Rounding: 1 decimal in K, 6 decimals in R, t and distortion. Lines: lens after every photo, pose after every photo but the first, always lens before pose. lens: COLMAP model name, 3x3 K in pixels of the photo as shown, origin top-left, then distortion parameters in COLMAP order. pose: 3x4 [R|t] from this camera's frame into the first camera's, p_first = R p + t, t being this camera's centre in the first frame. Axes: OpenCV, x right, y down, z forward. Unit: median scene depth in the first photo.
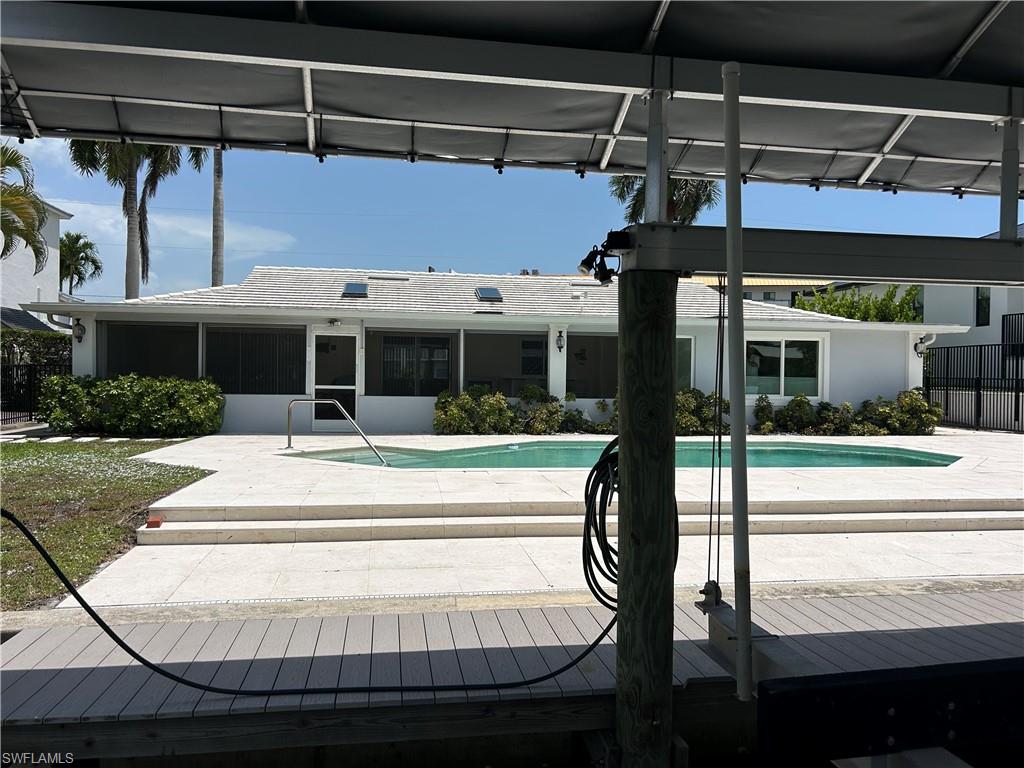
lens RADIAL K [[766.8, 0, 520.4], [0, 766.8, 391.5], [0, 0, 1]] dist [0.053341, -0.055157]
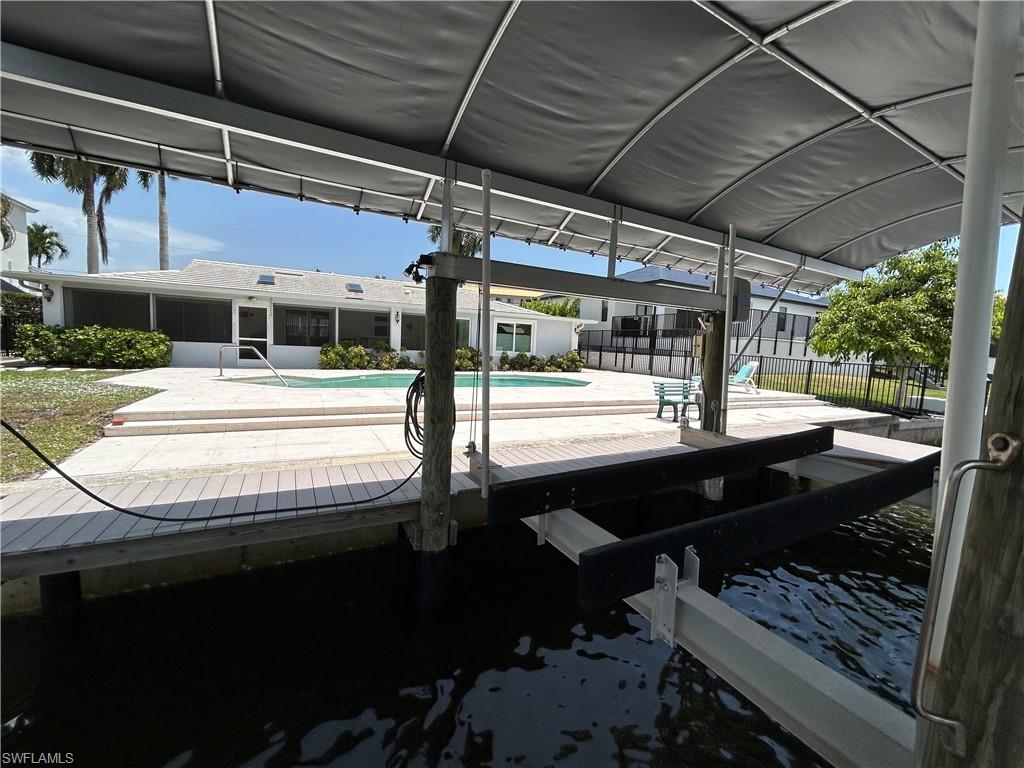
lens RADIAL K [[414.0, 0, 509.8], [0, 414.0, 382.1], [0, 0, 1]] dist [0.003286, 0.000053]
pose [[0.950441, 0.002869, 0.310891, 0.003705], [-0.028109, 0.996655, 0.076735, 0.003383], [-0.309631, -0.081671, 0.947343, -0.005239]]
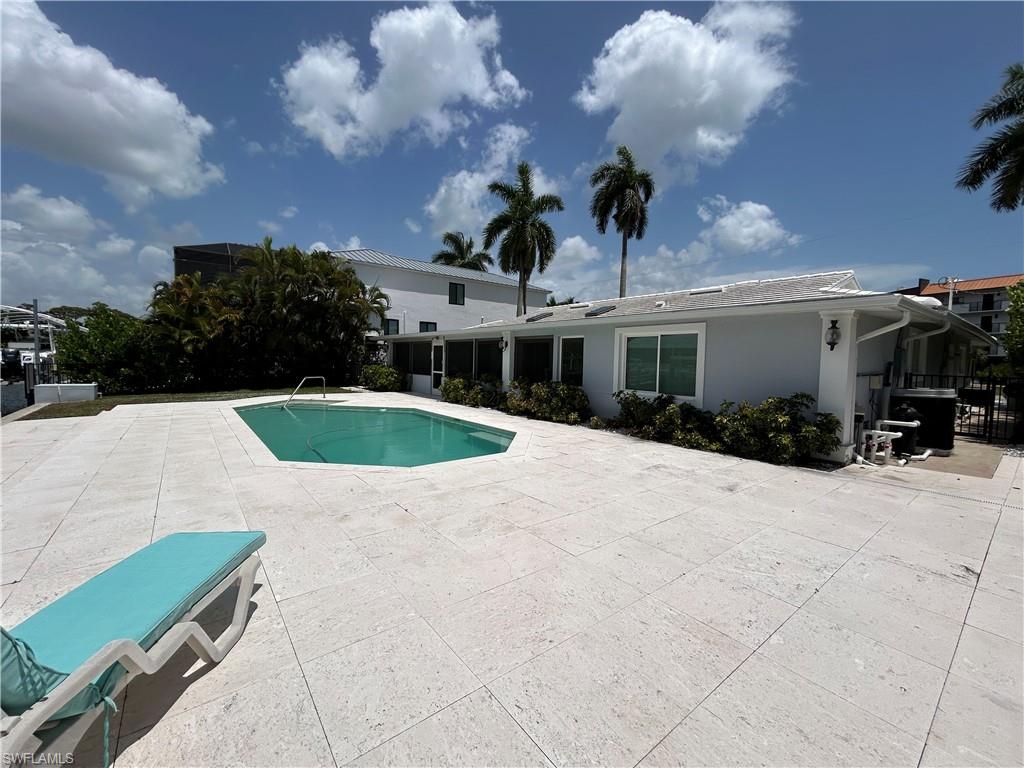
lens RADIAL K [[416.9, 0, 510.9], [0, 416.9, 380.7], [0, 0, 1]] dist [-0.000008, 0.000216]
pose [[0.491738, 0.042135, -0.869723, 1.235385], [-0.029172, 0.999065, 0.031908, -0.037352], [0.870255, 0.009681, 0.492507, 1.040971]]
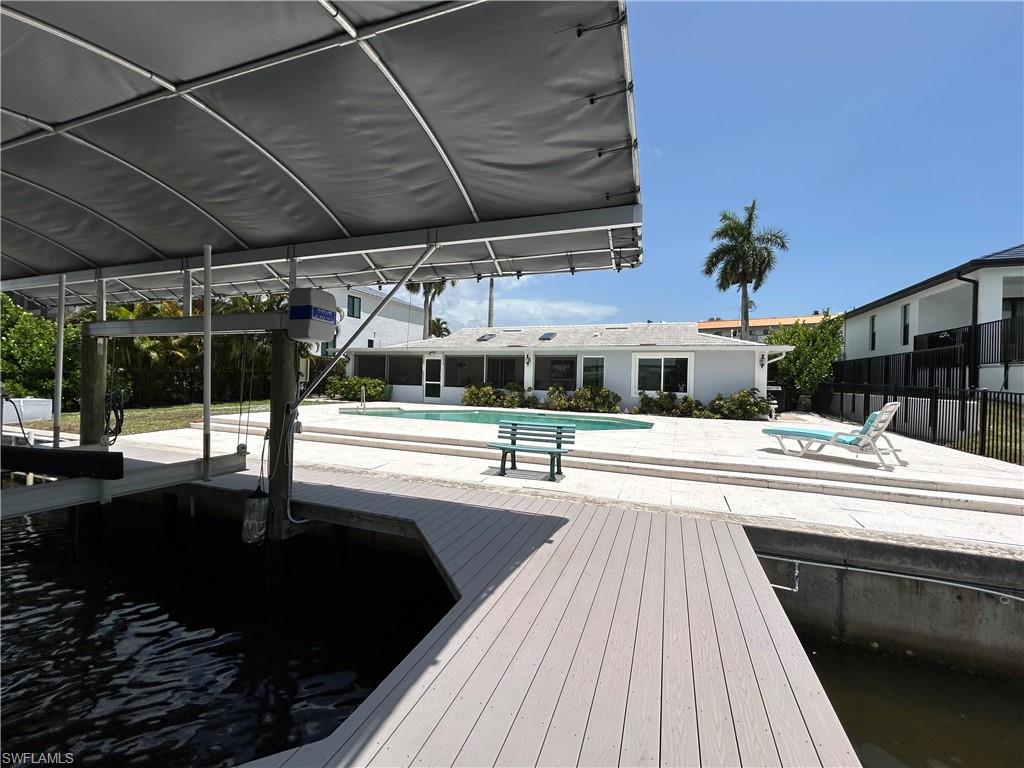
lens RADIAL K [[416.9, 0, 510.9], [0, 416.9, 380.7], [0, 0, 1]] dist [-0.000008, 0.000216]
pose [[0.857993, 0.009911, -0.513566, 0.915262], [-0.022141, 0.999598, -0.017700, 0.008282], [0.513184, 0.026557, 0.857868, 0.142900]]
